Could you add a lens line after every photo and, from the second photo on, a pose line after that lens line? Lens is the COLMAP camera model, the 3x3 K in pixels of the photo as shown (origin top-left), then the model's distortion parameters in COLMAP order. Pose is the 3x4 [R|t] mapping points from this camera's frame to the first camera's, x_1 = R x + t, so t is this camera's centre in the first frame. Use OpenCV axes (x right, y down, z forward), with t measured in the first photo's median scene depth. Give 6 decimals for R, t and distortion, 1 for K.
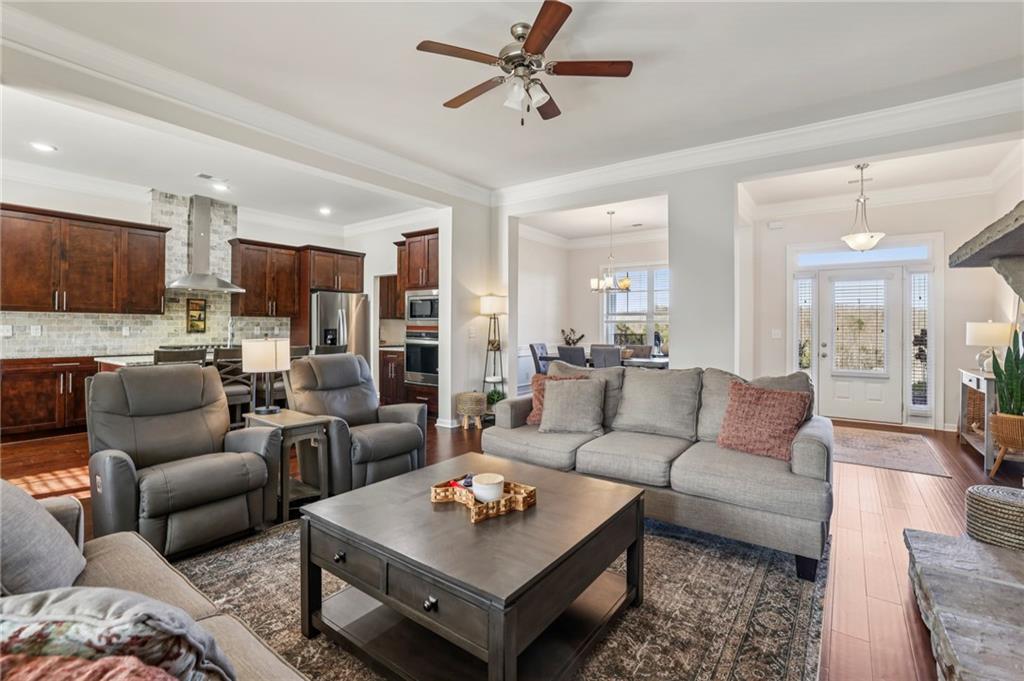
lens RADIAL K [[456.8, 0, 513.7], [0, 456.8, 328.7], [0, 0, 1]] dist [-0.002438, 0.000024]
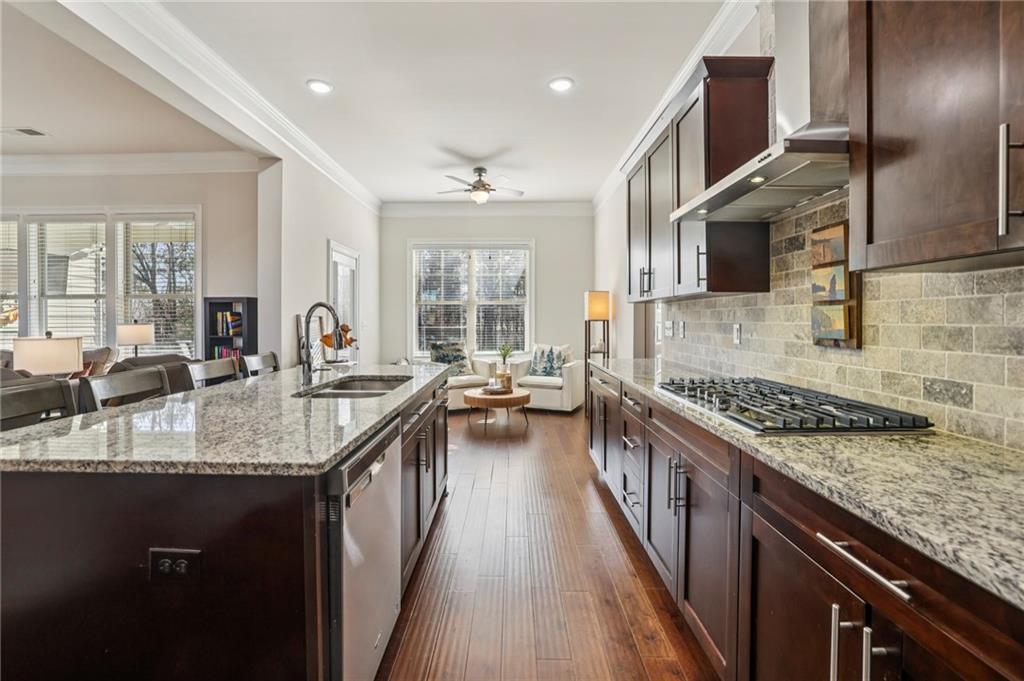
lens RADIAL K [[437.7, 0, 511.9], [0, 437.7, 334.3], [0, 0, 1]] dist [-0.026057, 0.000076]
pose [[-0.820855, 0.012658, -0.570997, -0.405640], [-0.005040, 0.999555, 0.029404, -0.005419], [0.571115, 0.027014, -0.820425, 1.145664]]
